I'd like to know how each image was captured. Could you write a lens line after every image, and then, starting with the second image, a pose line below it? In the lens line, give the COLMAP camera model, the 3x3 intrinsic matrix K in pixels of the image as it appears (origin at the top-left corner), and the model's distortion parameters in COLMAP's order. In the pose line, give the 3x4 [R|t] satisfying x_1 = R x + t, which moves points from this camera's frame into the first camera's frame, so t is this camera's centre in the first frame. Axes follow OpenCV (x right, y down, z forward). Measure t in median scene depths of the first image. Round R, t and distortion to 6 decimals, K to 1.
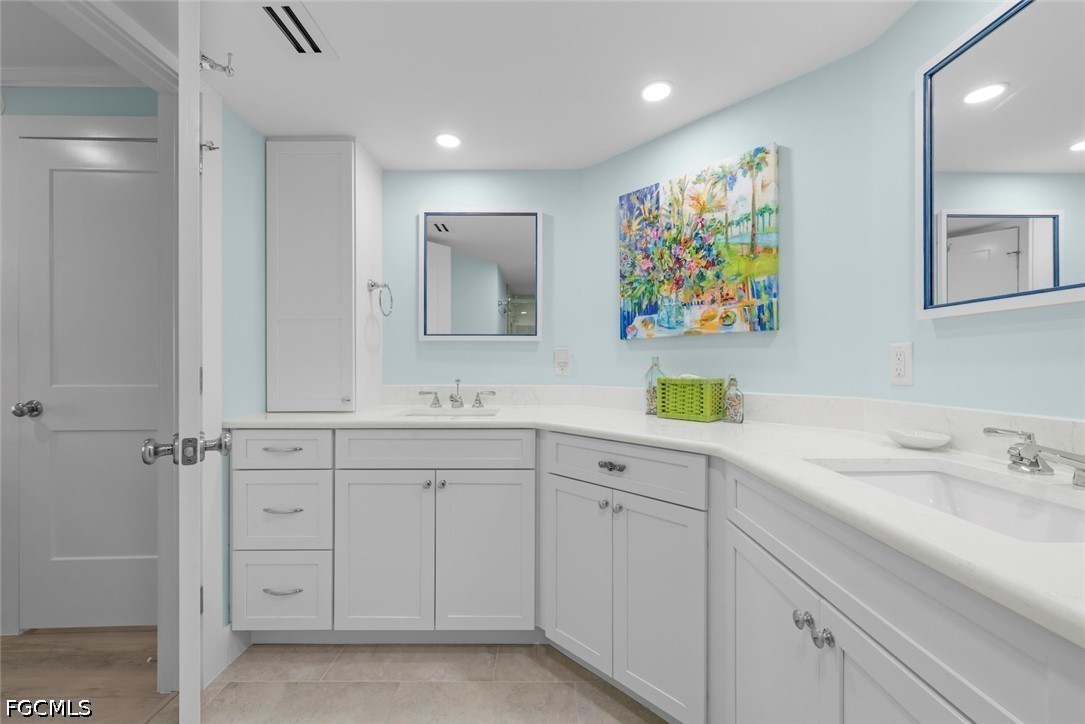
lens RADIAL K [[423.3, 0, 529.1], [0, 423.3, 361.2], [0, 0, 1]] dist [-0.000864, -0.000358]
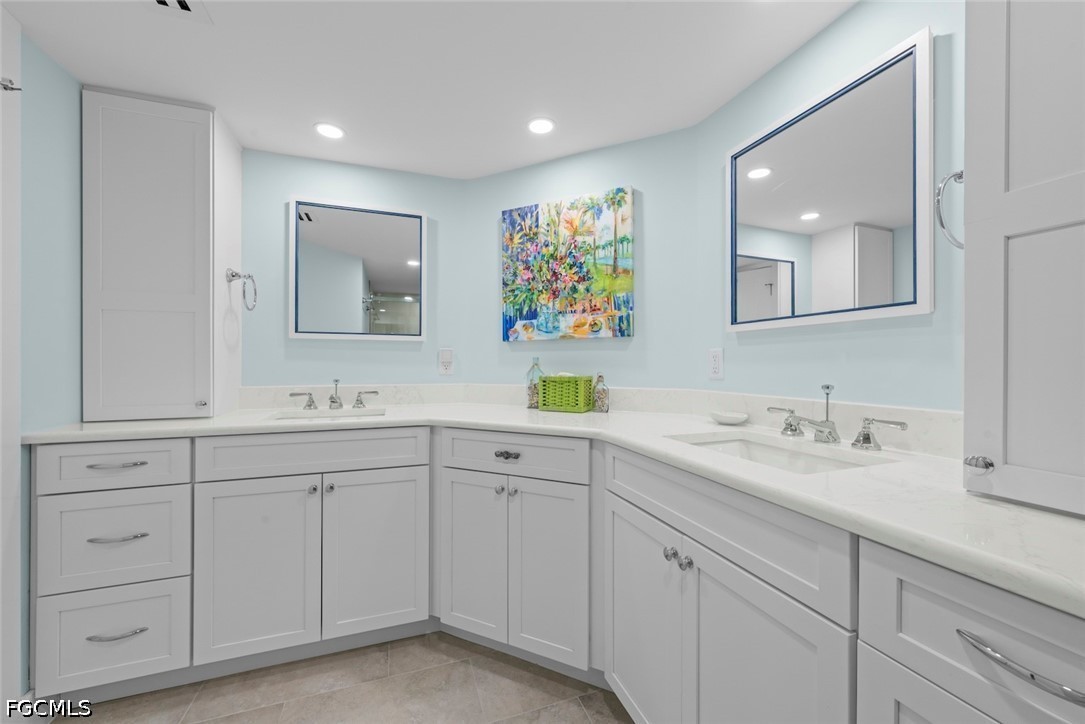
lens RADIAL K [[423.3, 0, 520.8], [0, 423.3, 359.8], [0, 0, 1]] dist [-0.000864, -0.000358]
pose [[0.944053, 0.004584, 0.329761, -0.115064], [-0.003626, 0.999987, -0.003521, 0.000166], [-0.329773, 0.002129, 0.944058, -0.057015]]
